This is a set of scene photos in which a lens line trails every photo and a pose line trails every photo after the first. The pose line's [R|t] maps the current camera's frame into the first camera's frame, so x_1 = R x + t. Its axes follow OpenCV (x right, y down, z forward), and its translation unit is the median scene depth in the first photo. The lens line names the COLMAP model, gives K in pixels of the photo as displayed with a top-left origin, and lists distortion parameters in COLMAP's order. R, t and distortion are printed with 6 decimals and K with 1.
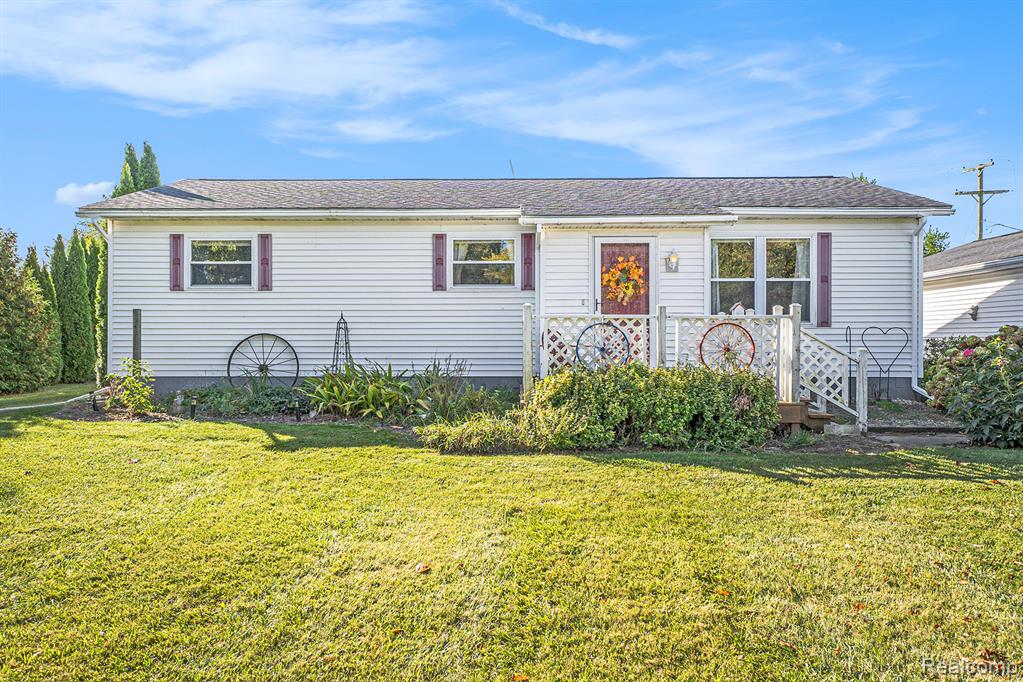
lens RADIAL K [[737.8, 0, 511.5], [0, 737.8, 341.0], [0, 0, 1]] dist [0.010424, 0.001893]
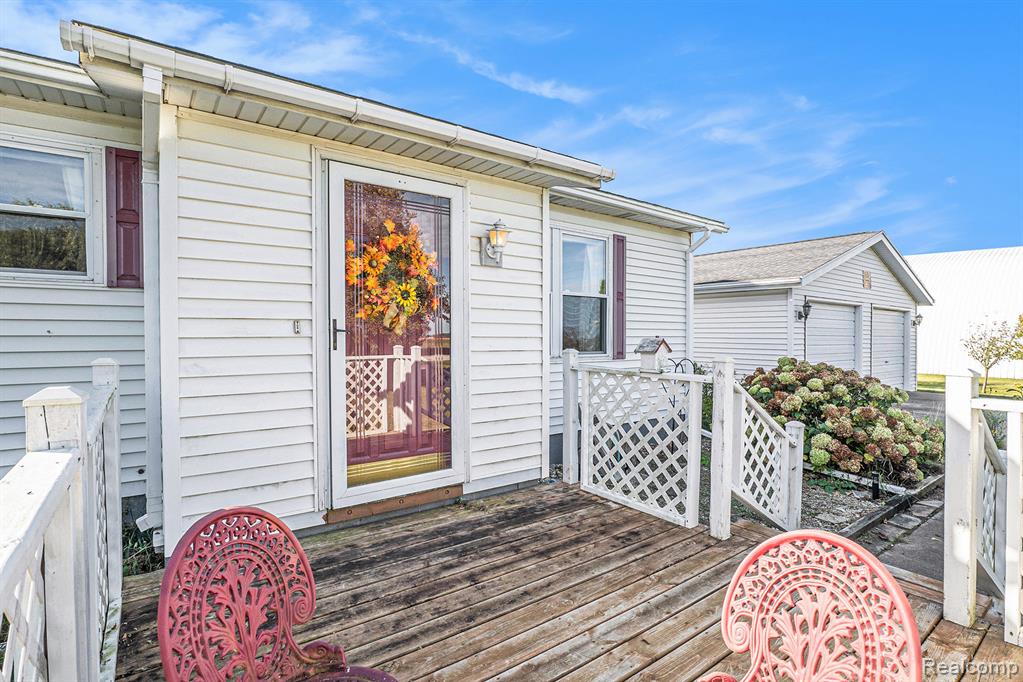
lens RADIAL K [[488.5, 0, 511.5], [0, 488.5, 341.0], [0, 0, 1]] dist [-0.025179, -0.000068]
pose [[0.794231, -0.005807, 0.607588, 0.029524], [-0.004143, 0.999879, 0.014973, -0.044228], [-0.607601, -0.014409, 0.794112, 0.656913]]
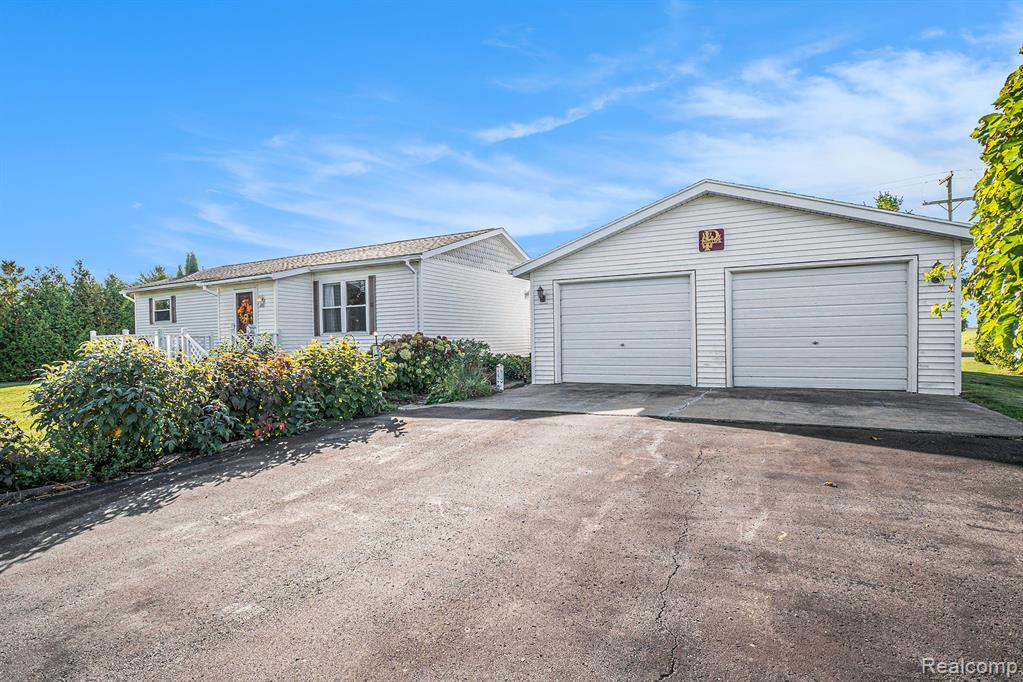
lens RADIAL K [[488.5, 0, 511.5], [0, 488.5, 341.0], [0, 0, 1]] dist [-0.025179, -0.000068]
pose [[0.904064, -0.015212, -0.427126, 1.122761], [0.018453, 0.999824, 0.003450, -0.003626], [0.426998, -0.011000, 0.904186, 0.175630]]
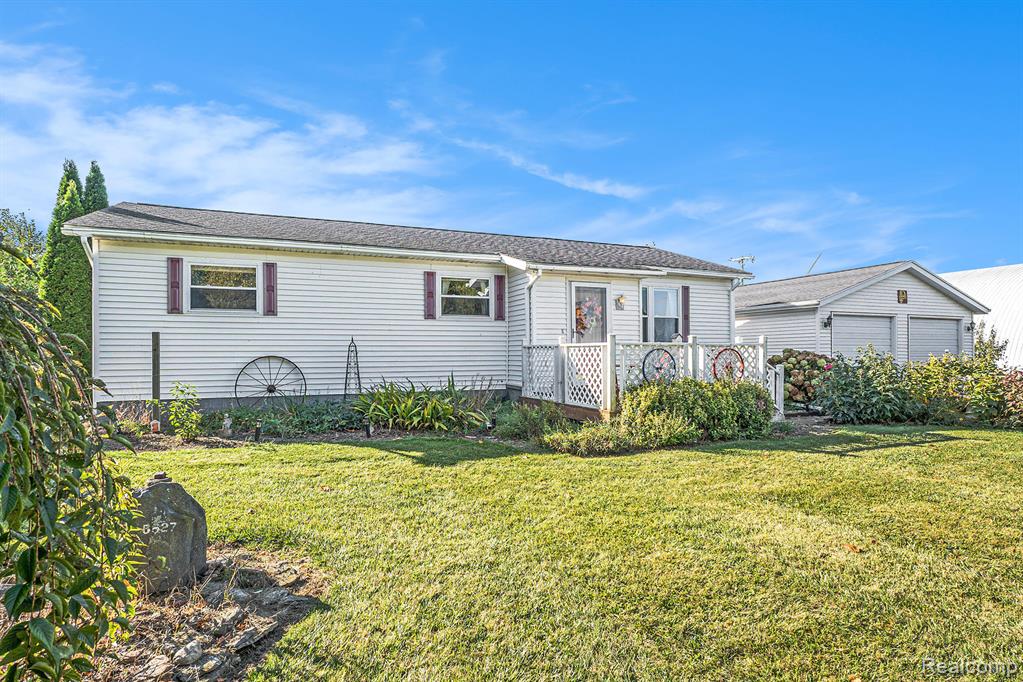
lens RADIAL K [[564.7, 0, 511.5], [0, 564.7, 341.0], [0, 0, 1]] dist [-0.020195, 0.000533]
pose [[0.909339, 0.005455, 0.416021, -0.357785], [0.005390, 0.999676, -0.024889, -0.009561], [-0.416022, 0.024875, 0.909014, 0.118574]]
